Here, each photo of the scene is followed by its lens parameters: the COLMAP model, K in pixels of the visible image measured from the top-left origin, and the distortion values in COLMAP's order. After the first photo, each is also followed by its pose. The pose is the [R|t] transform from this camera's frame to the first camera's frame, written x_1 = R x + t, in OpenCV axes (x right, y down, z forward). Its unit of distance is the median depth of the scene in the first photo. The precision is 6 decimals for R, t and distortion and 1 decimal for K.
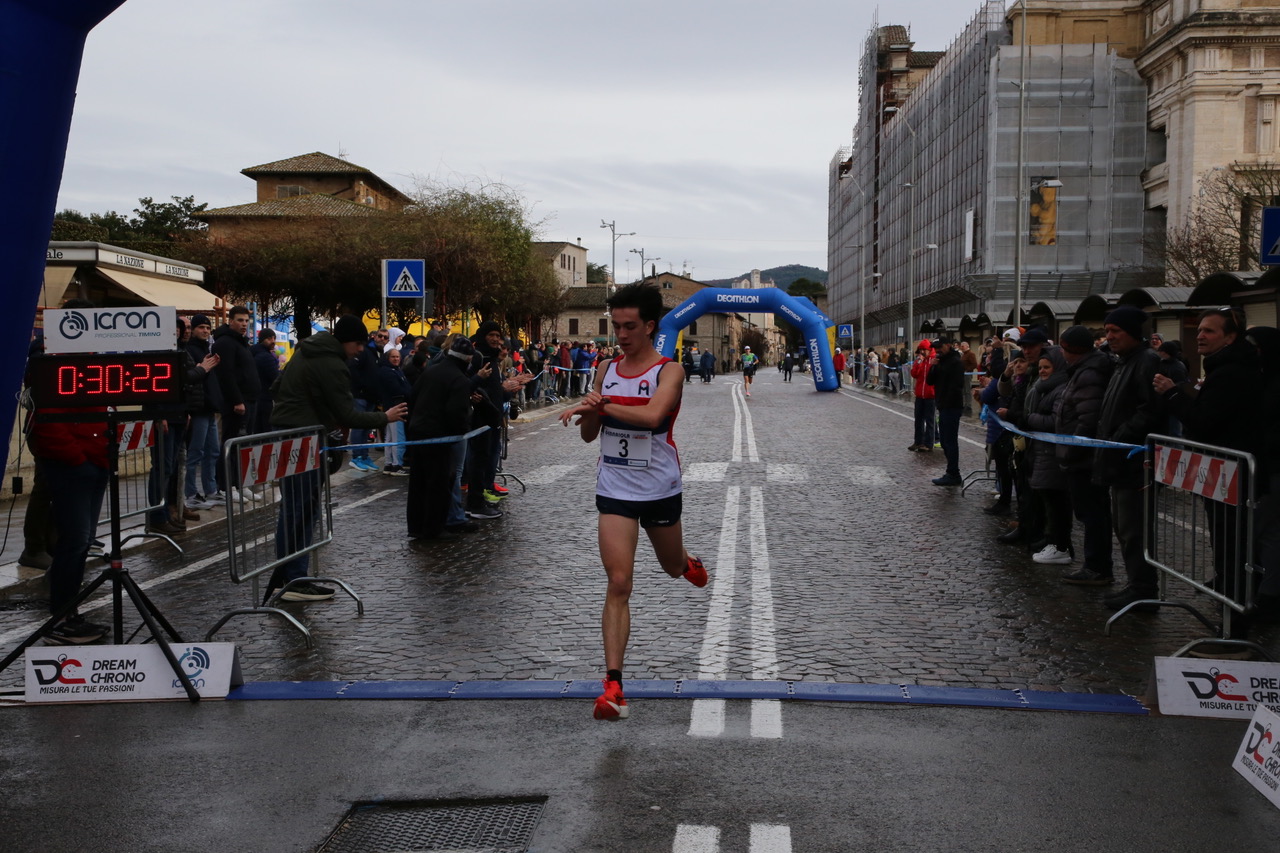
lens RADIAL K [[1620.4, 0, 647.4], [0, 1620.4, 423.6], [0, 0, 1]] dist [0.165139, 0.000000]
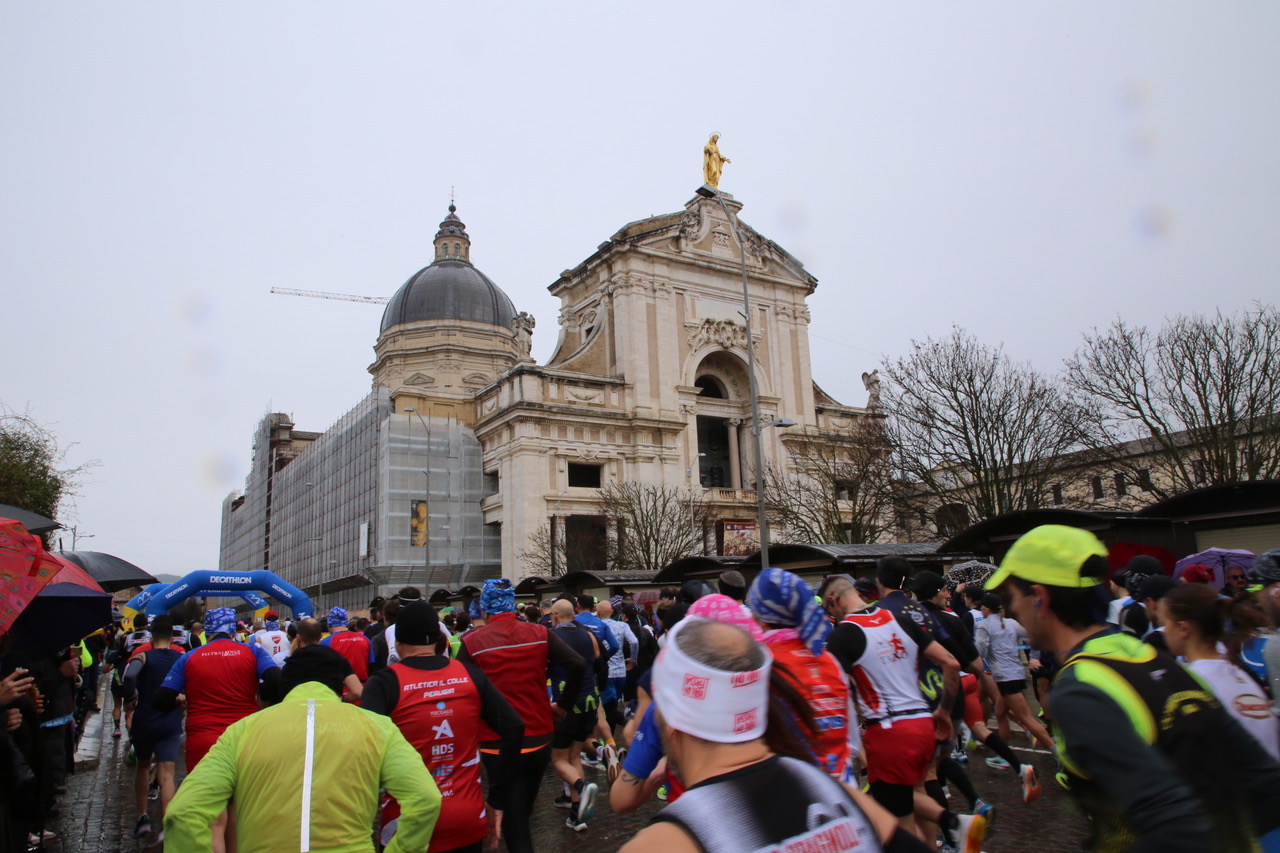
lens RADIAL K [[884.2, 0, 605.5], [0, 884.2, 443.2], [0, 0, 1]] dist [-0.000514, 0.015472]
pose [[0.853711, 0.069172, 0.516133, -0.031626], [0.056740, 0.972882, -0.224236, -0.012302], [-0.517647, 0.220718, 0.826635, 0.246092]]
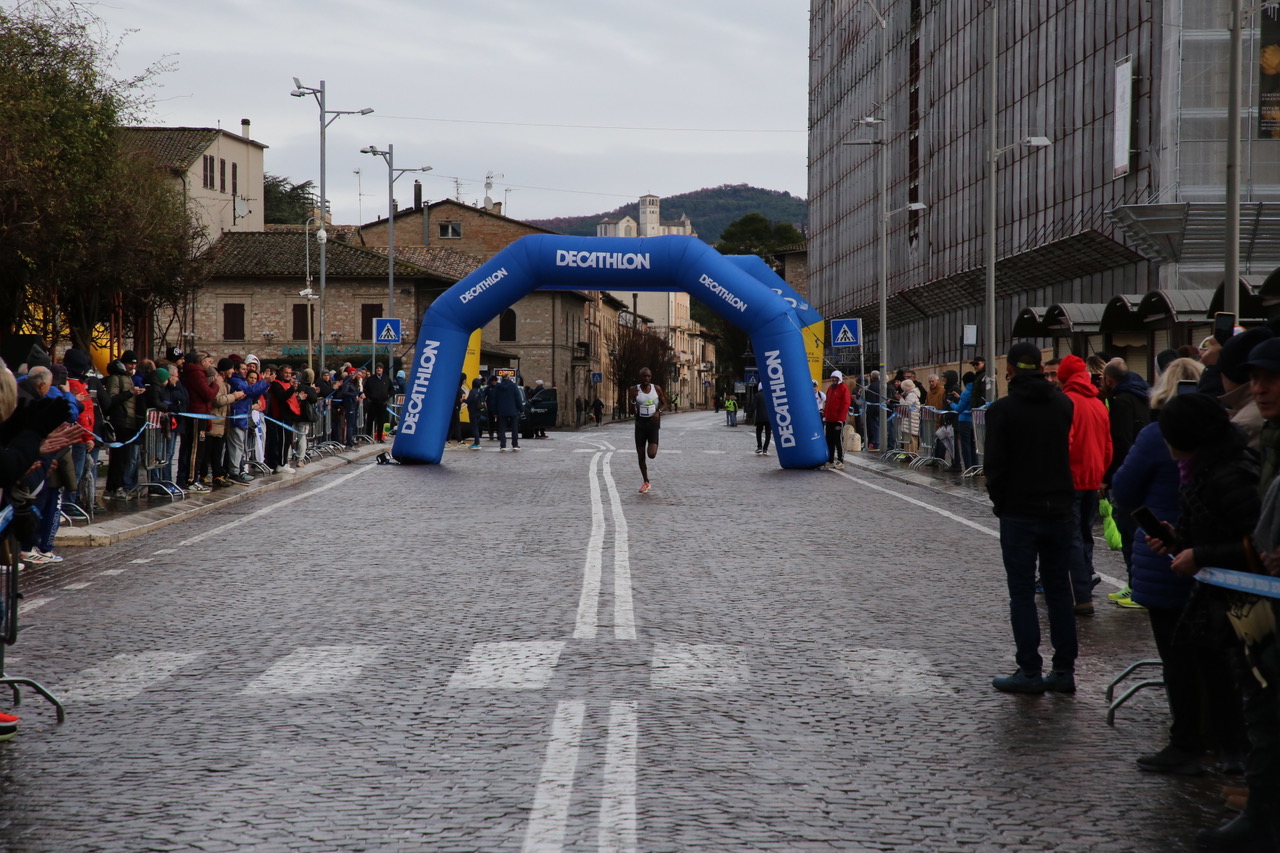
lens RADIAL K [[3635.0, 0, 633.3], [0, 3635.0, 419.7], [0, 0, 1]] dist [0.677016, 0.000000]
pose [[0.998092, -0.001281, 0.061738, 0.001992], [0.003315, 0.999454, -0.032871, -0.000574], [-0.061662, 0.033012, 0.997551, 0.009242]]
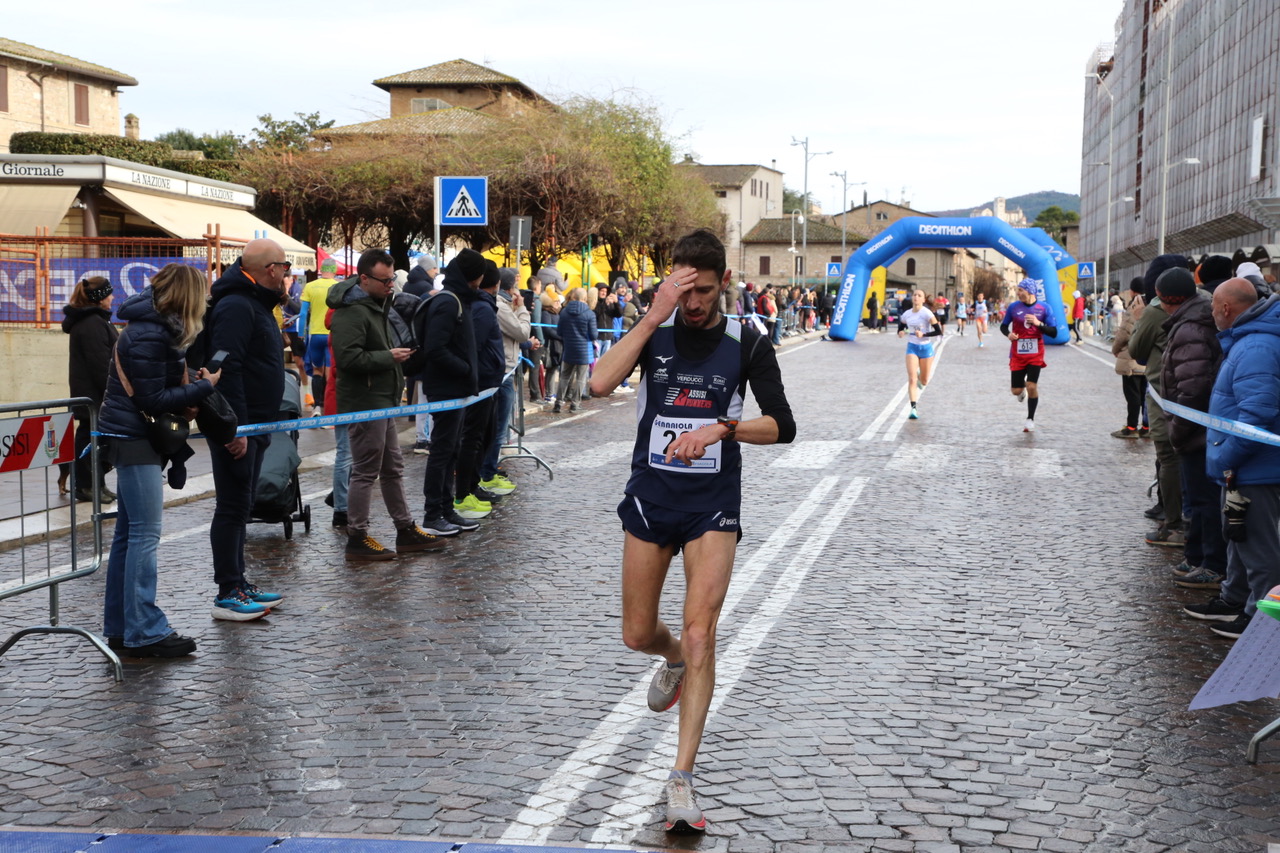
lens RADIAL K [[1889.4, 0, 639.4], [0, 1889.4, 427.9], [0, 0, 1]] dist [0.229923, 0.000000]
pose [[0.992951, 0.013330, -0.117772, 0.012406], [-0.010317, 0.999604, 0.026164, -0.000981], [0.118074, -0.024764, 0.992696, 0.023624]]
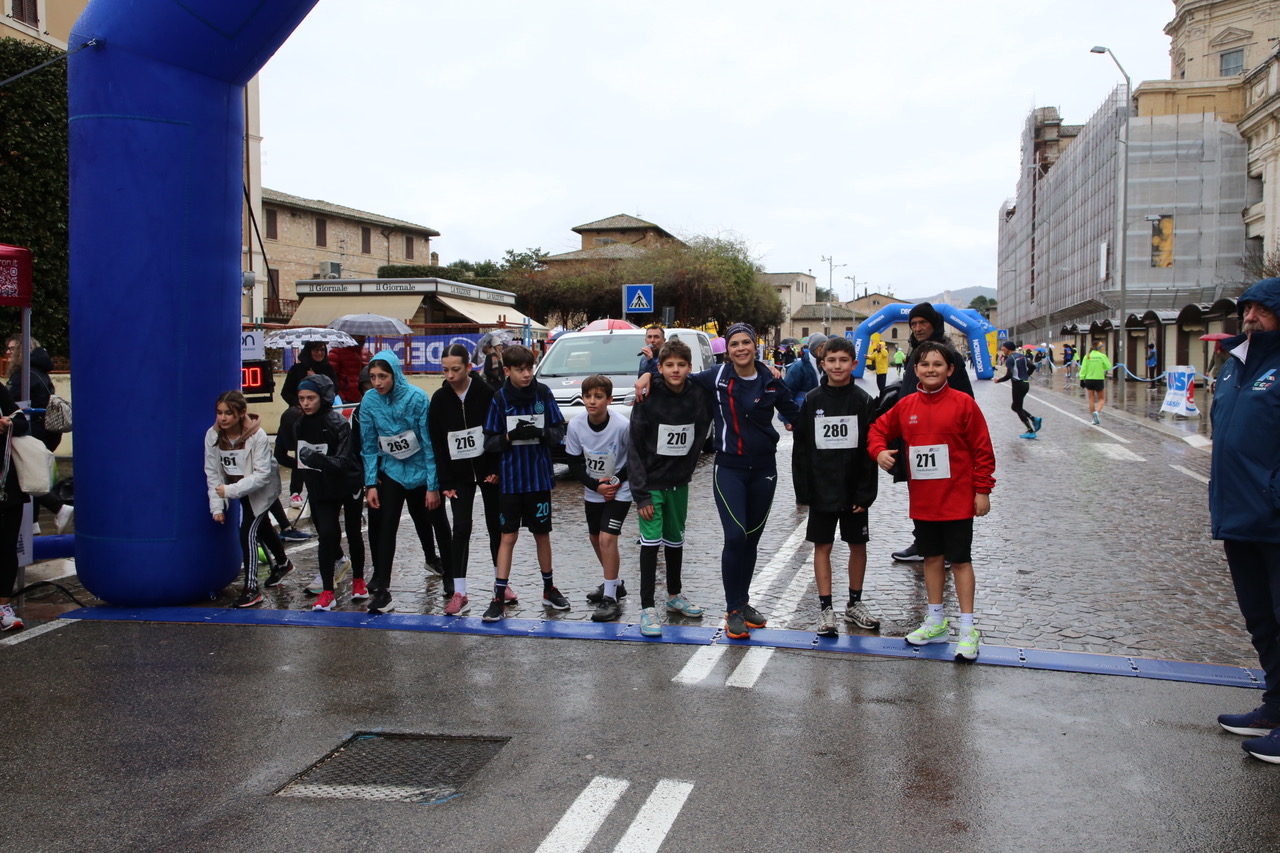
lens RADIAL K [[1149.4, 0, 646.8], [0, 1149.4, 415.2], [0, 0, 1]] dist [0.023006, 0.044117]
pose [[0.982306, 0.003260, -0.187257, 0.010402], [-0.001236, 0.999940, 0.010926, -0.000382], [0.187281, -0.010501, 0.982250, 0.012940]]
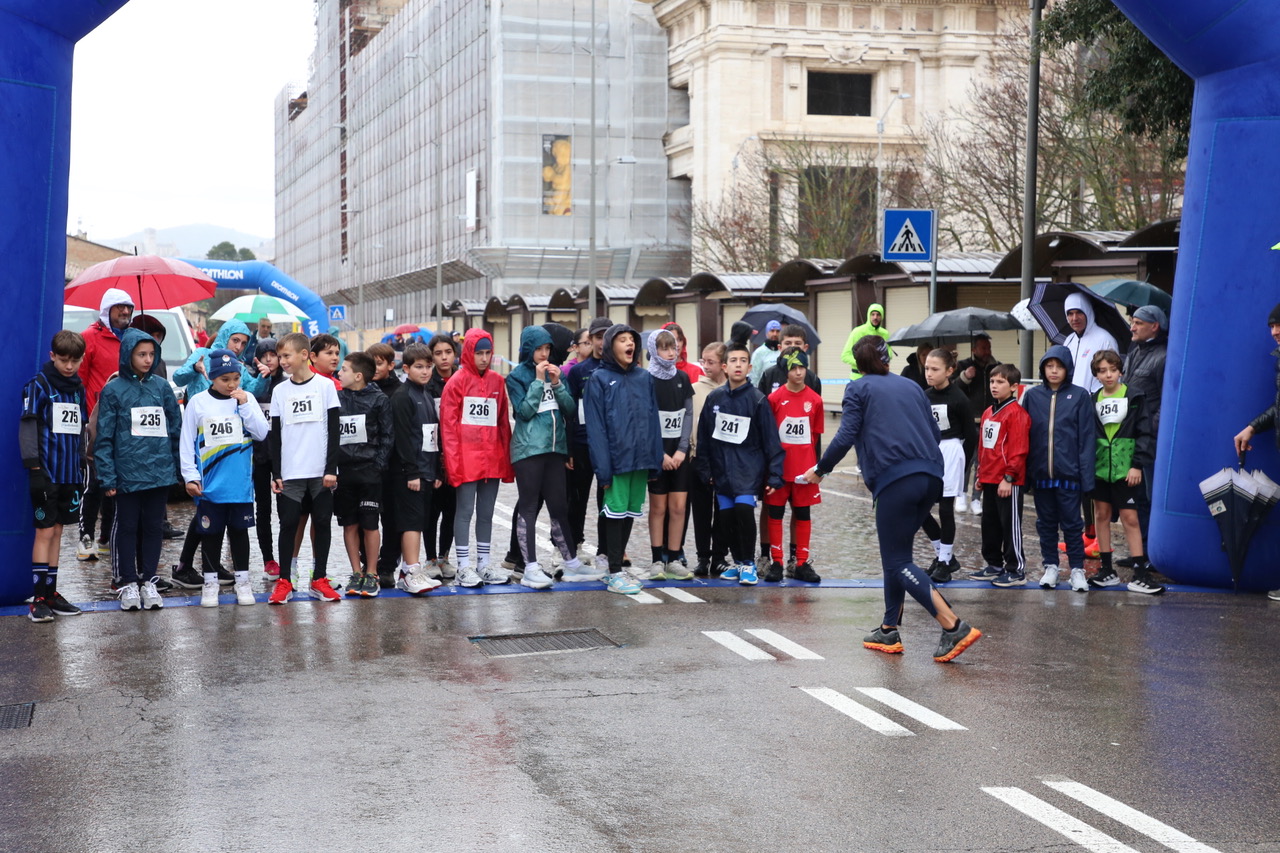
lens RADIAL K [[2066.5, 0, 651.1], [0, 2066.5, 433.8], [0, 0, 1]] dist [0.270625, 0.000000]
pose [[0.955426, -0.009153, 0.295089, -0.032950], [0.008757, 0.999958, 0.002663, 0.002631], [-0.295101, 0.000040, 0.955466, -0.049064]]
